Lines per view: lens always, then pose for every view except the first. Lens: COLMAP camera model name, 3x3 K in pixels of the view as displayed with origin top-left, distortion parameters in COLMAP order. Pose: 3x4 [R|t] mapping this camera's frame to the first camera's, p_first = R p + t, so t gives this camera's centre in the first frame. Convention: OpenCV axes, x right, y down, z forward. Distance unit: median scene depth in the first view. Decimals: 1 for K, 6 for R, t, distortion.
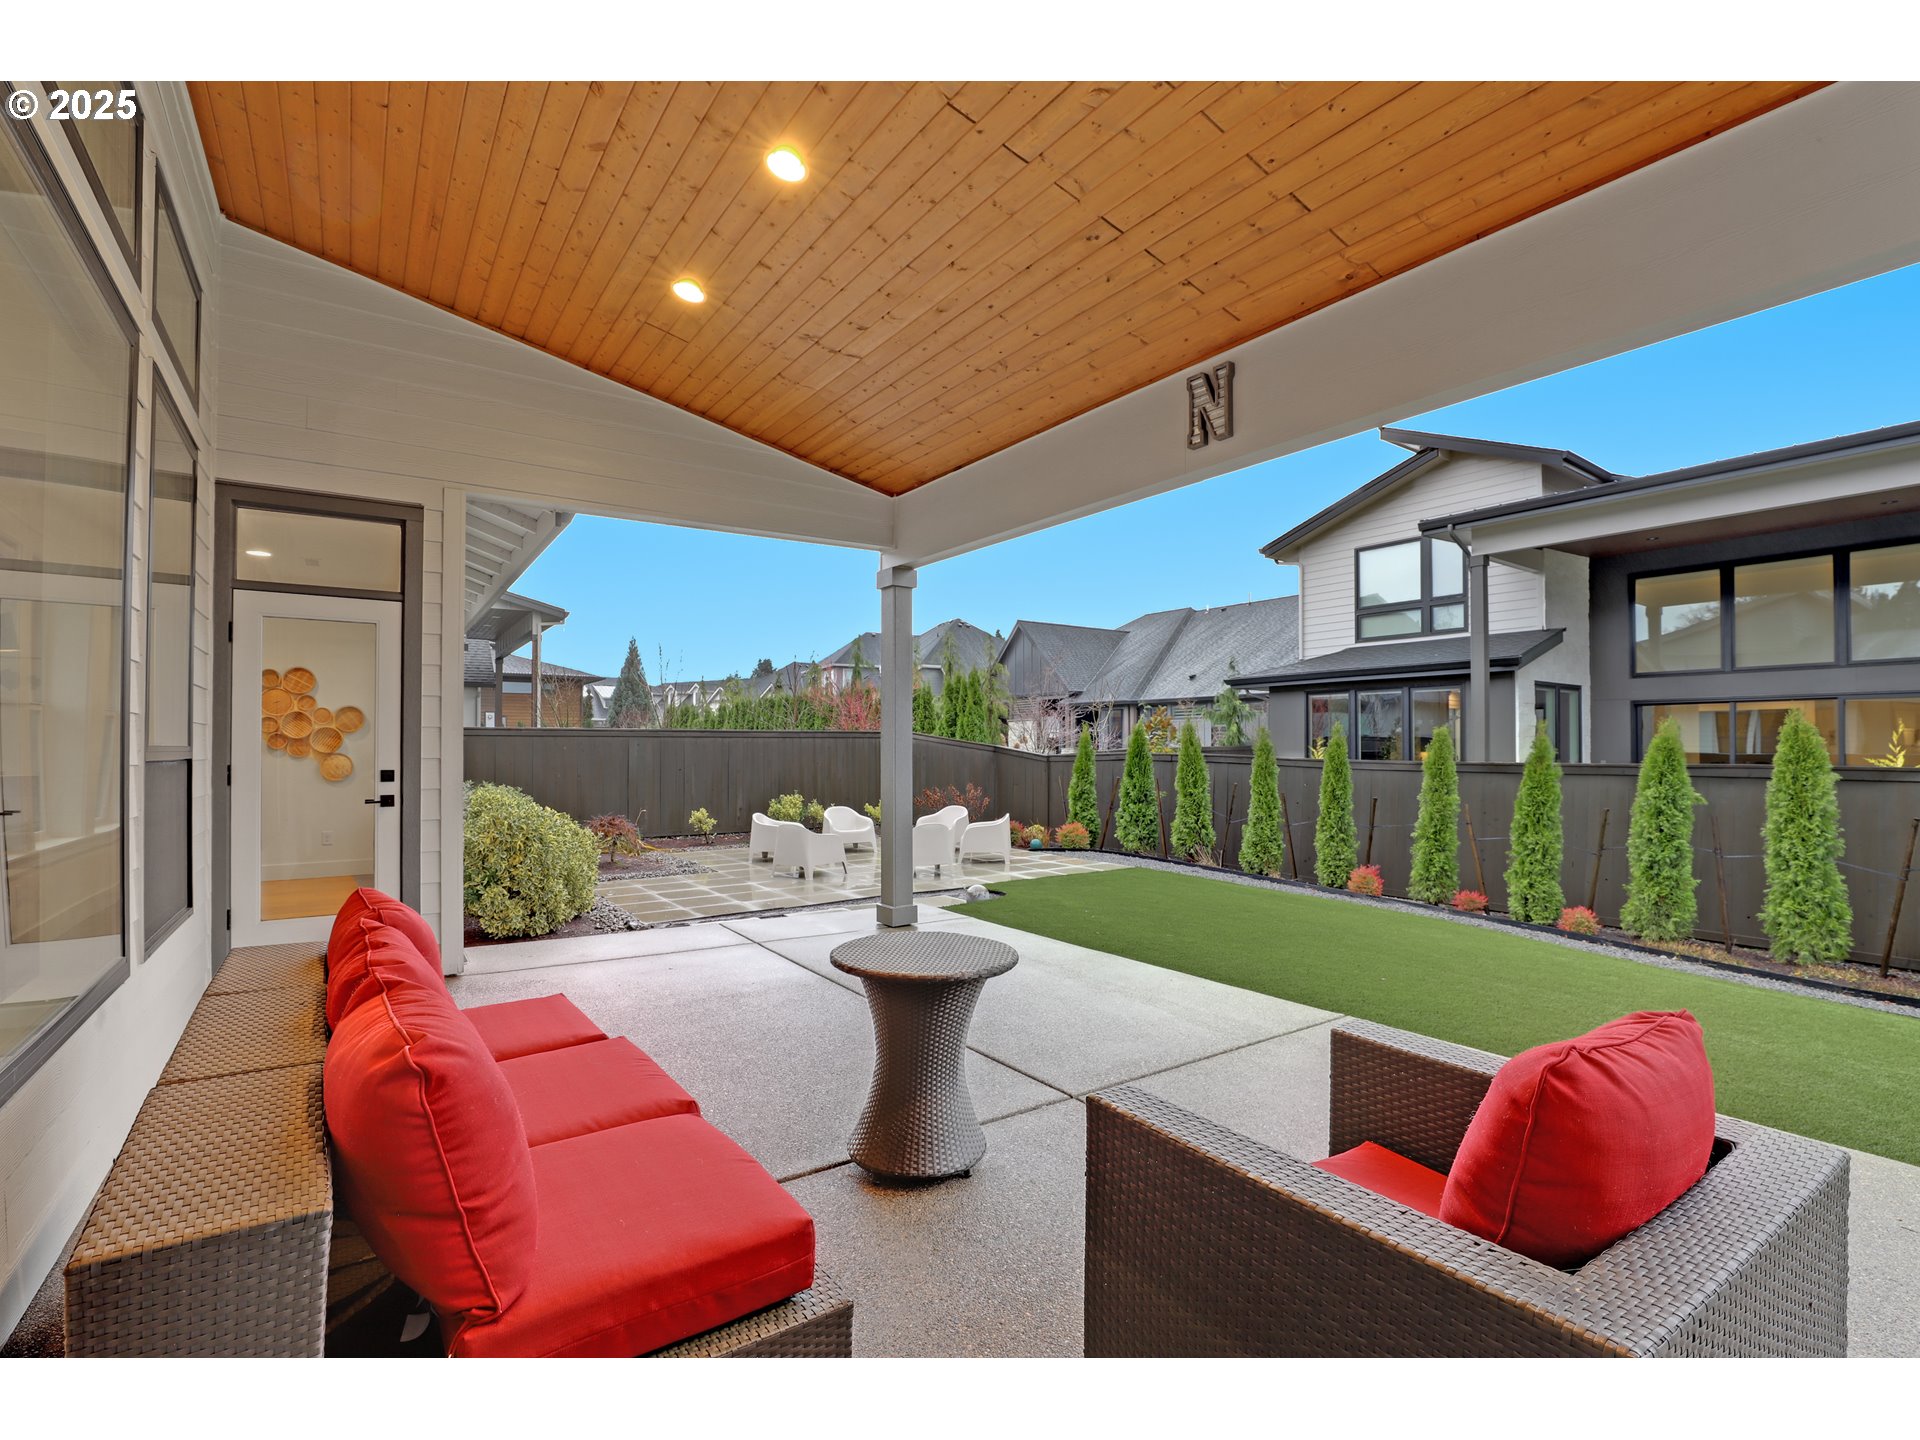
lens RADIAL K [[864.6, 0, 953.1], [0, 864.6, 726.6], [0, 0, 1]] dist [-0.004131, -0.000131]
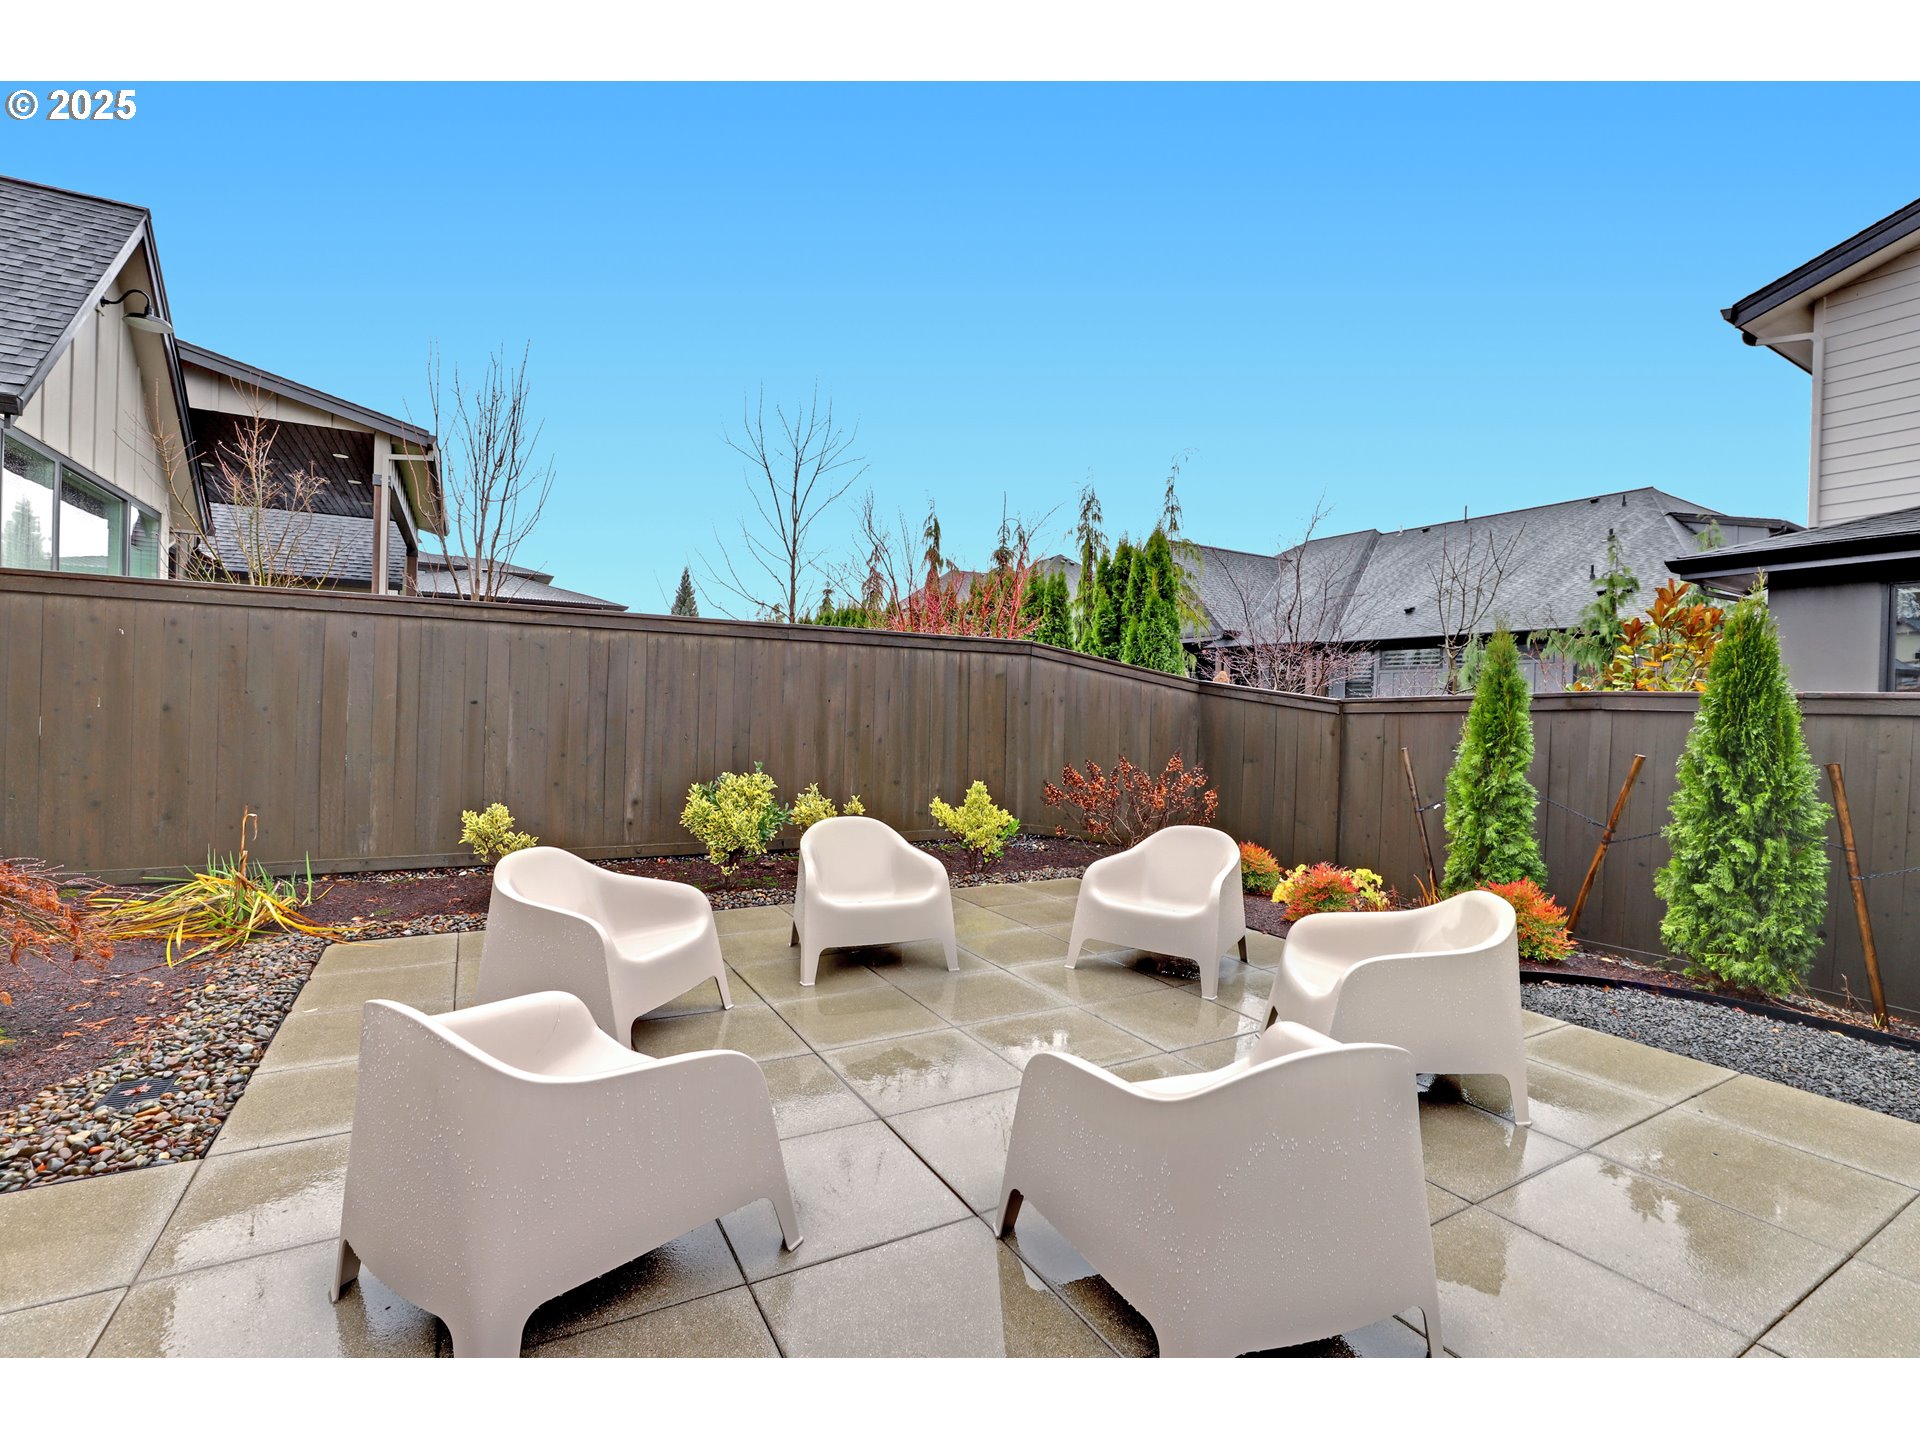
lens RADIAL K [[864.6, 0, 963.0], [0, 864.6, 715.8], [0, 0, 1]] dist [-0.004131, -0.000131]
pose [[0.996026, 0.027927, -0.084569, -0.043731], [-0.025368, 0.999192, 0.031184, 0.029358], [0.085371, -0.028915, 0.995930, 0.483150]]
